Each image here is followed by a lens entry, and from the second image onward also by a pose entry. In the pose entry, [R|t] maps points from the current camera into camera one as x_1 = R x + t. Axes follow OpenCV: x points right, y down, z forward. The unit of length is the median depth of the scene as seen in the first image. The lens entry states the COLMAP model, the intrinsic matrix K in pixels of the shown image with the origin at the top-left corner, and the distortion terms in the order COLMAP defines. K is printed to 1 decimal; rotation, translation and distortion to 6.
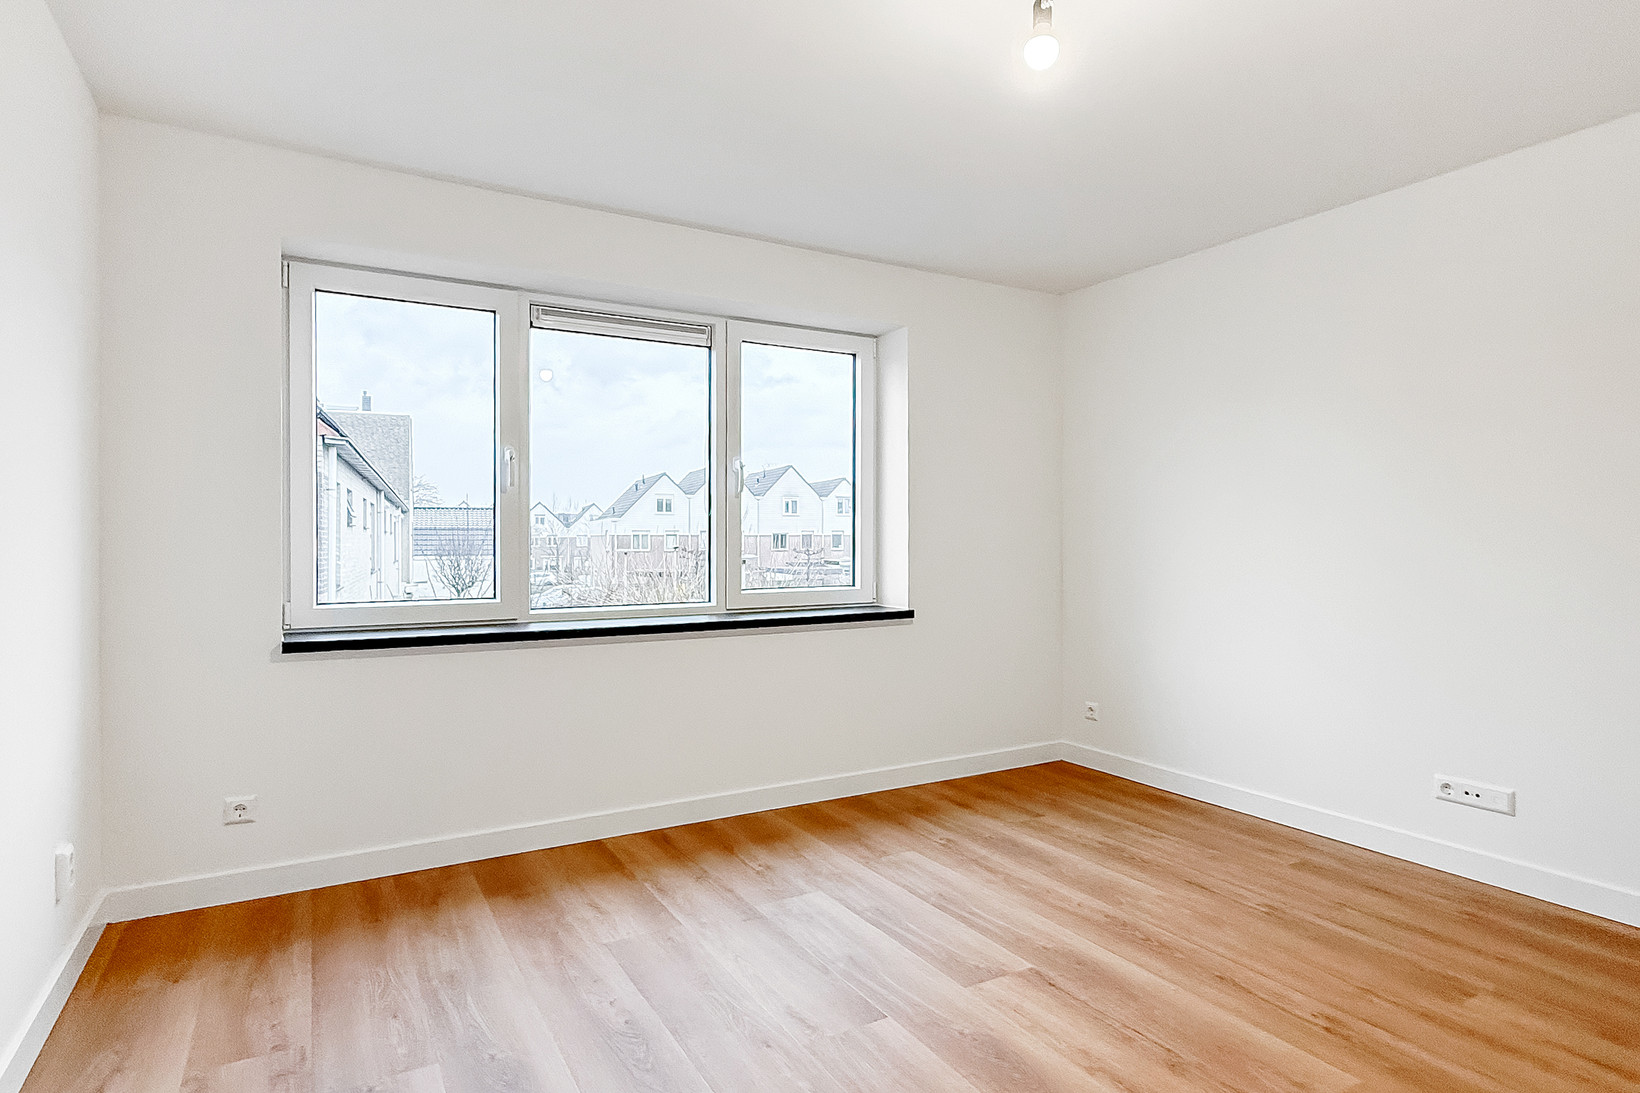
lens RADIAL K [[874.6, 0, 806.2], [0, 874.6, 549.0], [0, 0, 1]] dist [0.001260, -0.000238]
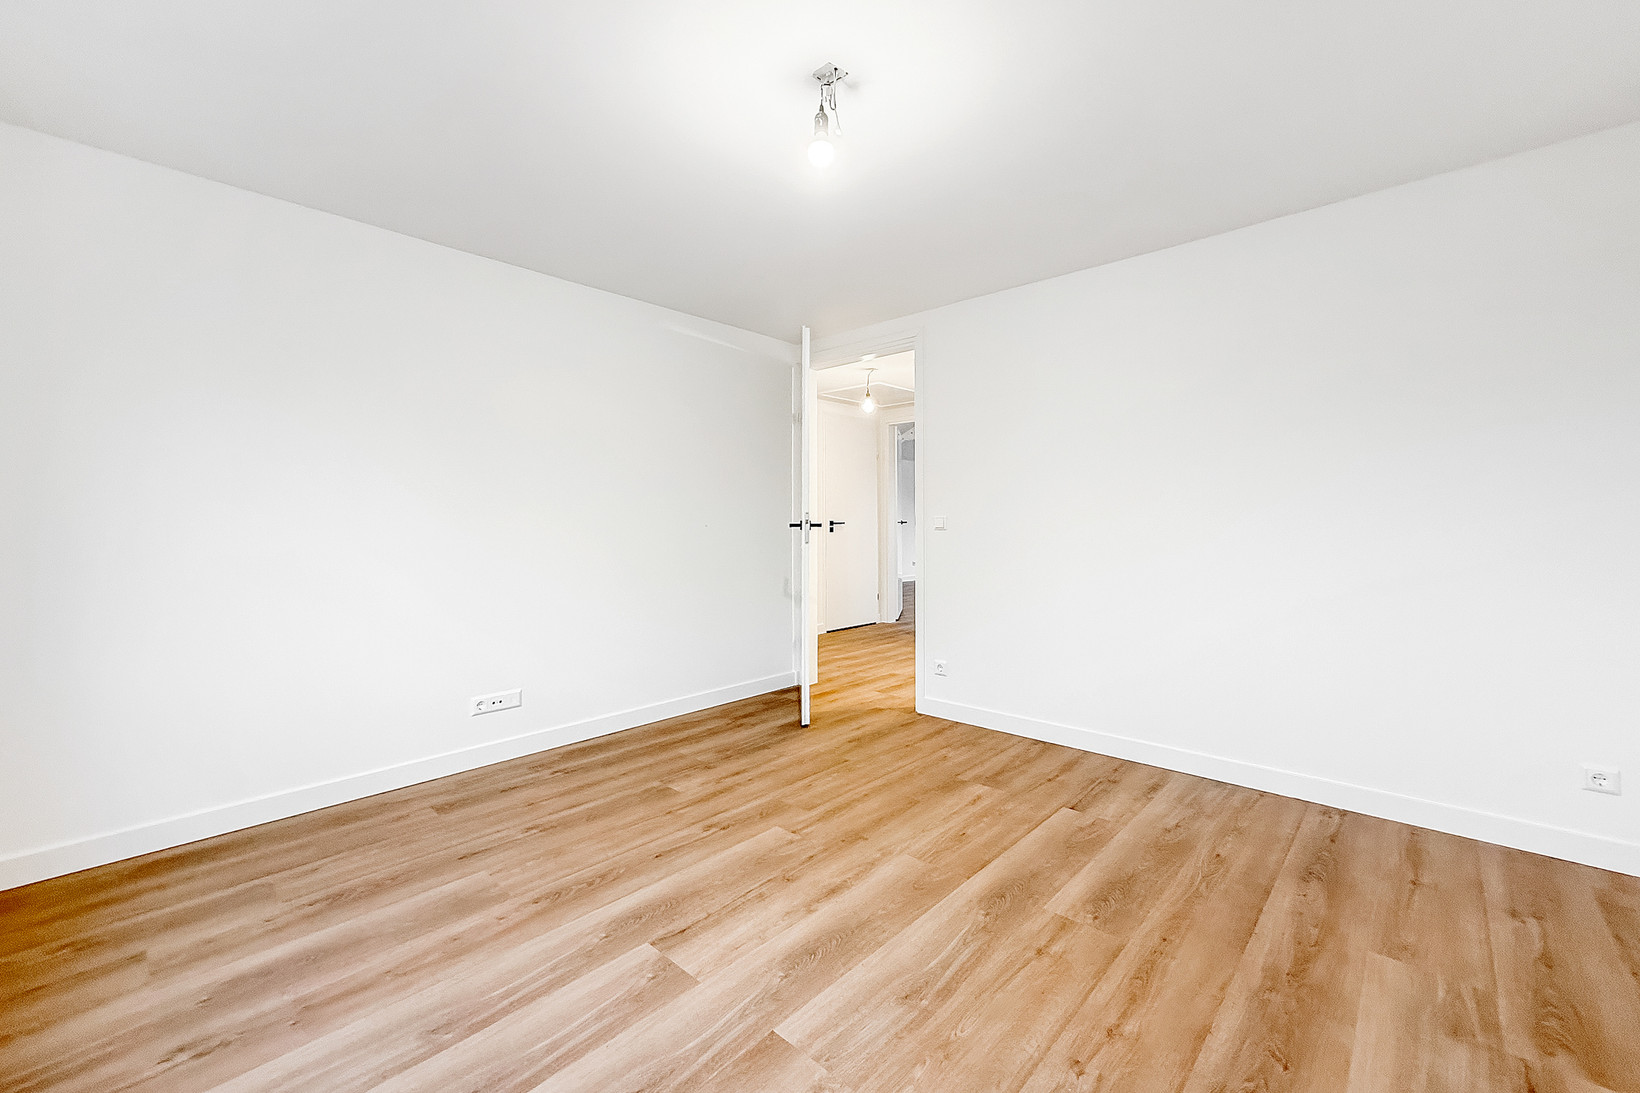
lens RADIAL K [[678.0, 0, 820.0], [0, 678.0, 546.5], [0, 0, 1]] dist [-0.000220, 0.000061]
pose [[-0.308678, -0.033681, 0.950570, -0.429161], [0.014407, 0.999093, 0.040078, -0.005789], [-0.951058, 0.026066, -0.307912, 0.845359]]
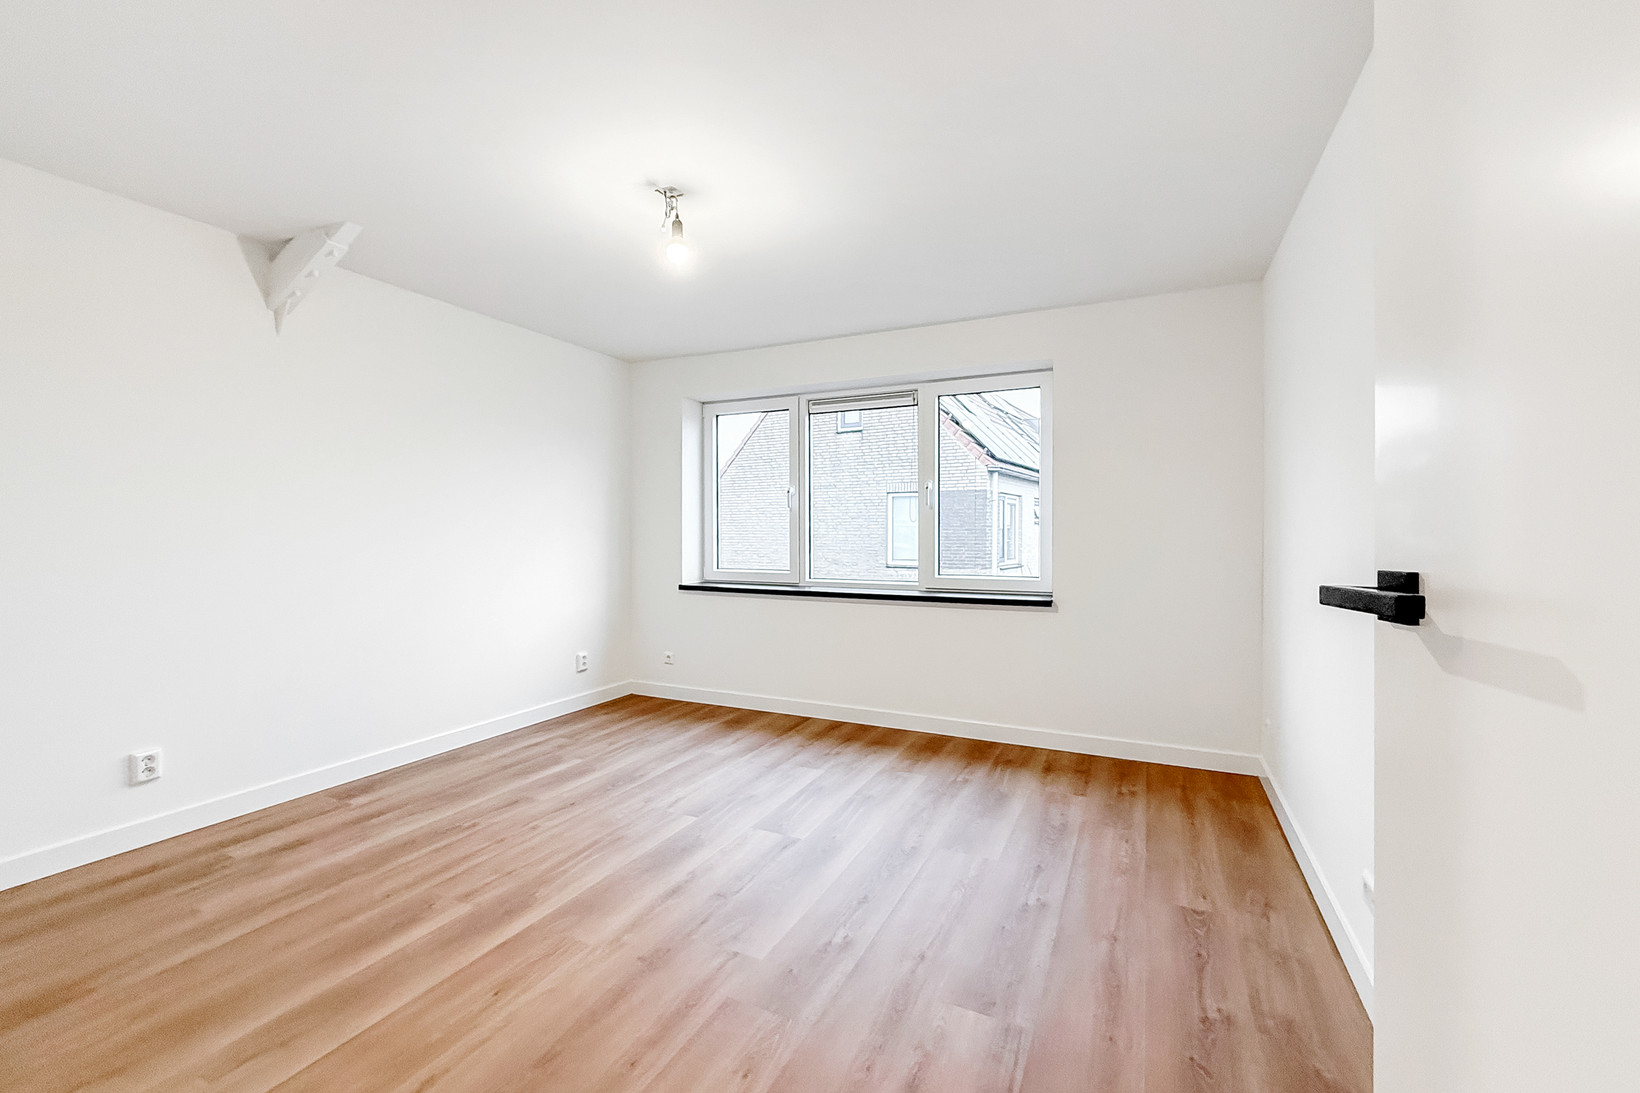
lens RADIAL K [[678.0, 0, 820.0], [0, 678.0, 546.5], [0, 0, 1]] dist [-0.000220, 0.000061]
pose [[0.572230, 0.018875, -0.819876, 0.960573], [-0.010892, 0.999822, 0.015415, -0.017930], [0.820021, 0.000109, 0.572334, 0.313514]]
